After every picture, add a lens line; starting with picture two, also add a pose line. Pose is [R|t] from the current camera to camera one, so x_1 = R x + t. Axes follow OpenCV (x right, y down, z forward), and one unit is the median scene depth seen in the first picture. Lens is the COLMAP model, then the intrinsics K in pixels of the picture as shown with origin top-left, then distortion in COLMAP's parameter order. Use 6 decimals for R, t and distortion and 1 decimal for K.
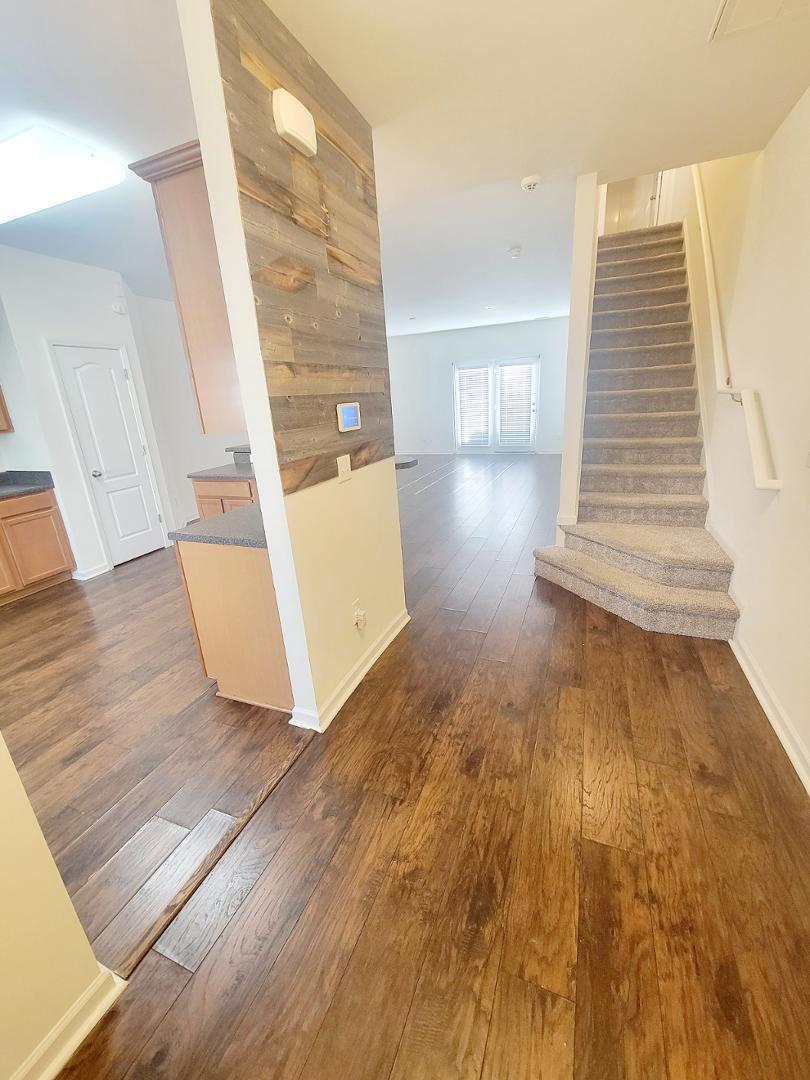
lens RADIAL K [[440.3, 0, 402.2], [0, 440.3, 532.2], [0, 0, 1]] dist [0.004343, -0.000913]
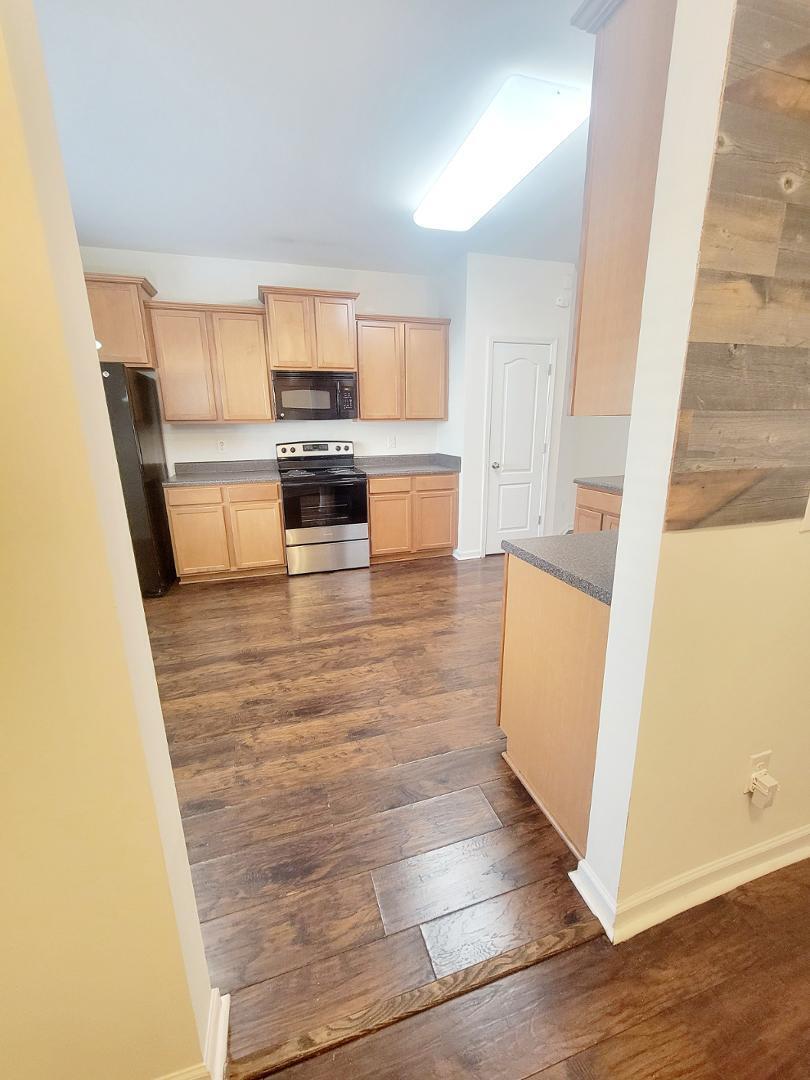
lens RADIAL K [[440.3, 0, 406.3], [0, 440.3, 534.3], [0, 0, 1]] dist [0.004343, -0.000913]
pose [[0.638006, 0.244544, -0.730169, -0.056002], [-0.260062, 0.960947, 0.094597, -0.035891], [0.724787, 0.129536, 0.676686, 0.305254]]
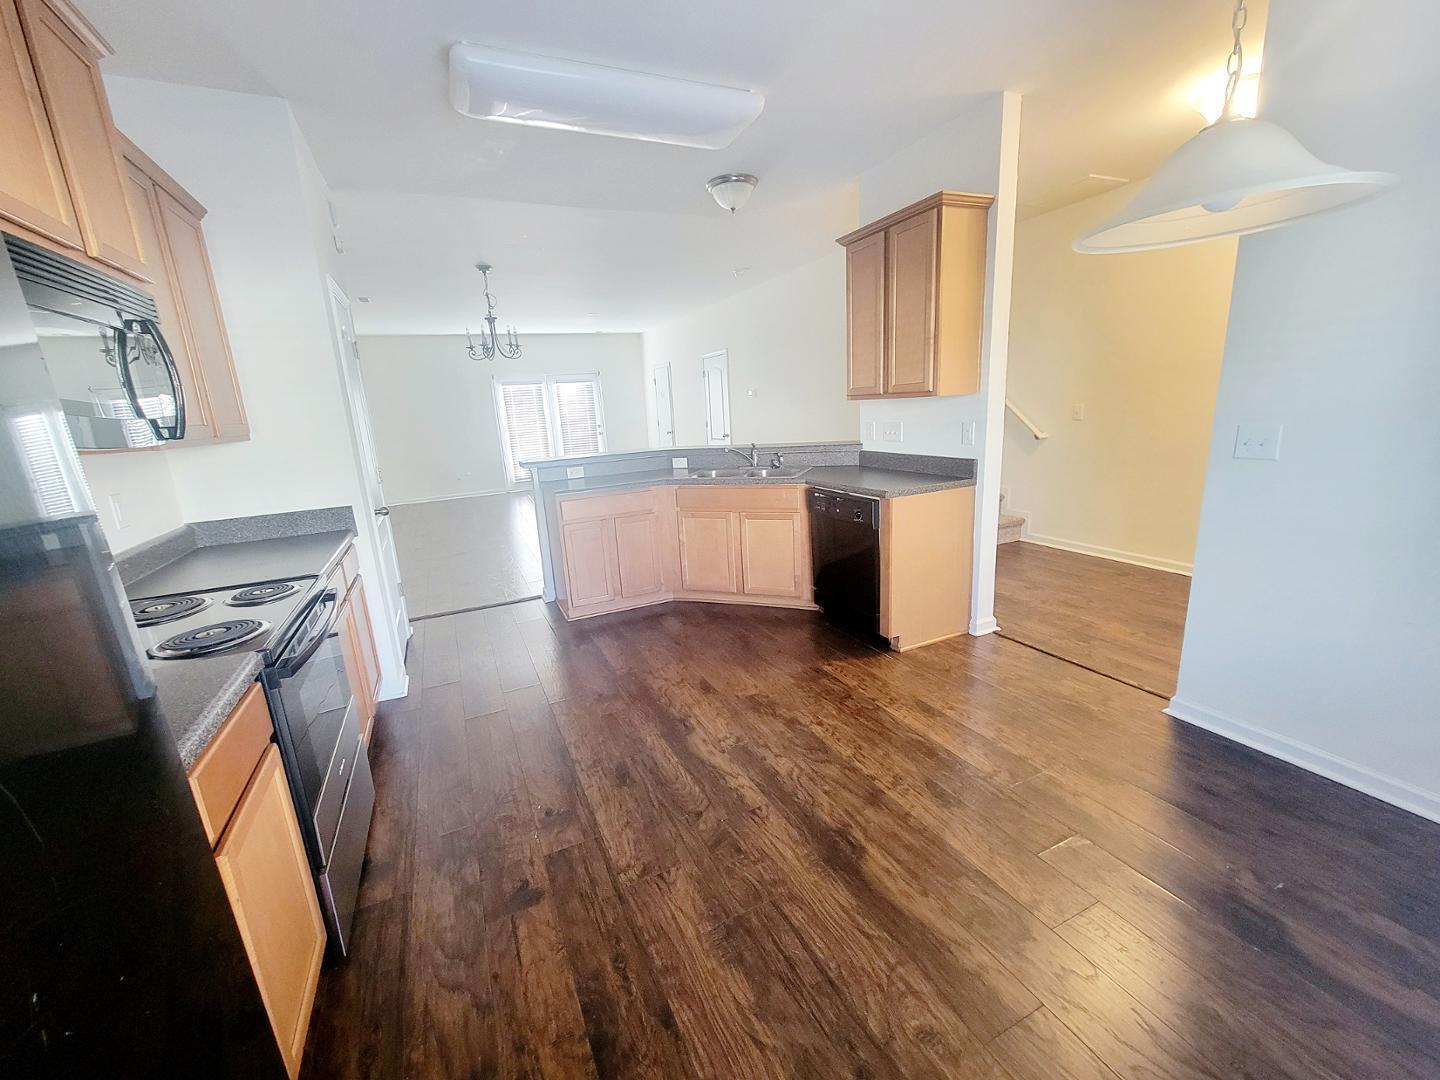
lens RADIAL K [[587.0, 0, 708.3], [0, 587.0, 542.4], [0, 0, 1]] dist [0.004343, -0.000913]
pose [[0.690241, -0.147642, 0.708357, -1.705002], [0.233167, 0.972126, -0.024585, 0.049266], [-0.684982, 0.182135, 0.705427, 0.299674]]
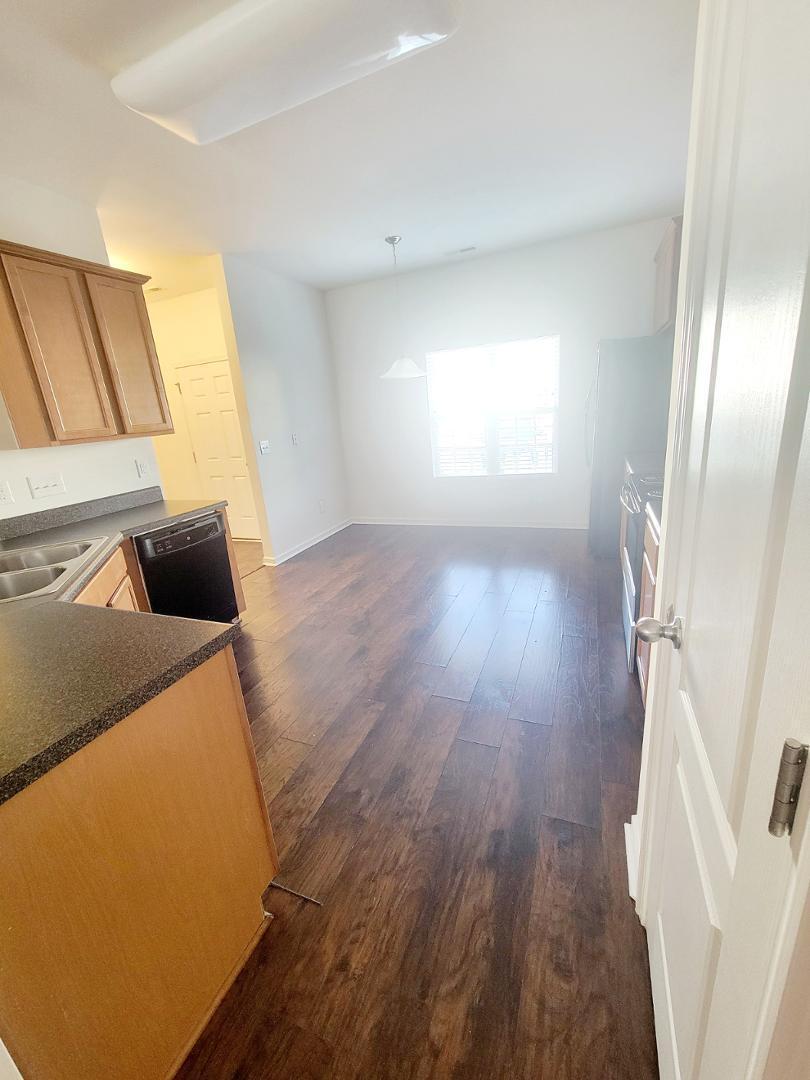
lens RADIAL K [[440.3, 0, 402.6], [0, 440.3, 535.8], [0, 0, 1]] dist [0.004343, -0.000913]
pose [[-0.988439, 0.142358, 0.052169, -1.053319], [0.147339, 0.820753, 0.551956, -0.546633], [0.035758, 0.553262, -0.832239, 2.069343]]
